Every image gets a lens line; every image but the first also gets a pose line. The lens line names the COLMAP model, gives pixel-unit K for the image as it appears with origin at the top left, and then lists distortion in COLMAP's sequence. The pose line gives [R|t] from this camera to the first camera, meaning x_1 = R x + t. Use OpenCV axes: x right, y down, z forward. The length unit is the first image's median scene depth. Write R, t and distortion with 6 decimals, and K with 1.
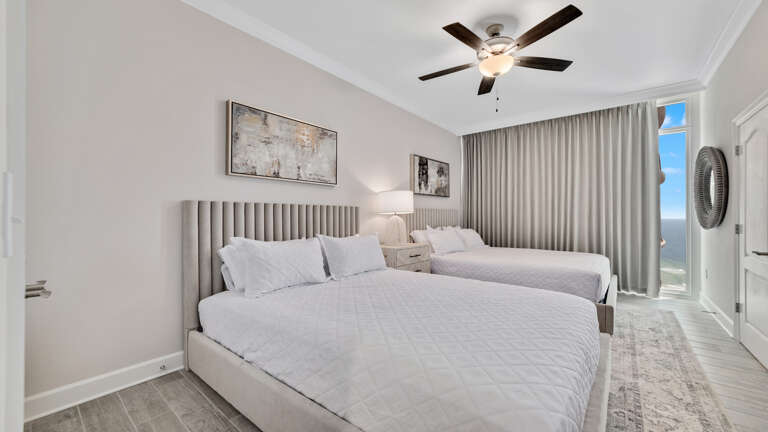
lens RADIAL K [[299.5, 0, 379.7], [0, 299.5, 214.7], [0, 0, 1]] dist [-0.048313, 0.011109]
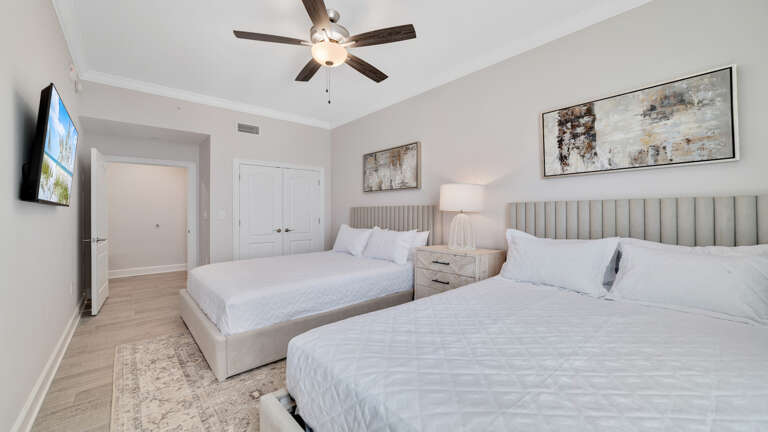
lens RADIAL K [[299.5, 0, 379.7], [0, 299.5, 214.7], [0, 0, 1]] dist [-0.048313, 0.011109]
pose [[-0.163379, -0.003421, -0.986557, 1.042660], [0.003444, 0.999986, -0.004038, 0.009660], [0.986557, -0.004057, -0.163365, 1.059384]]
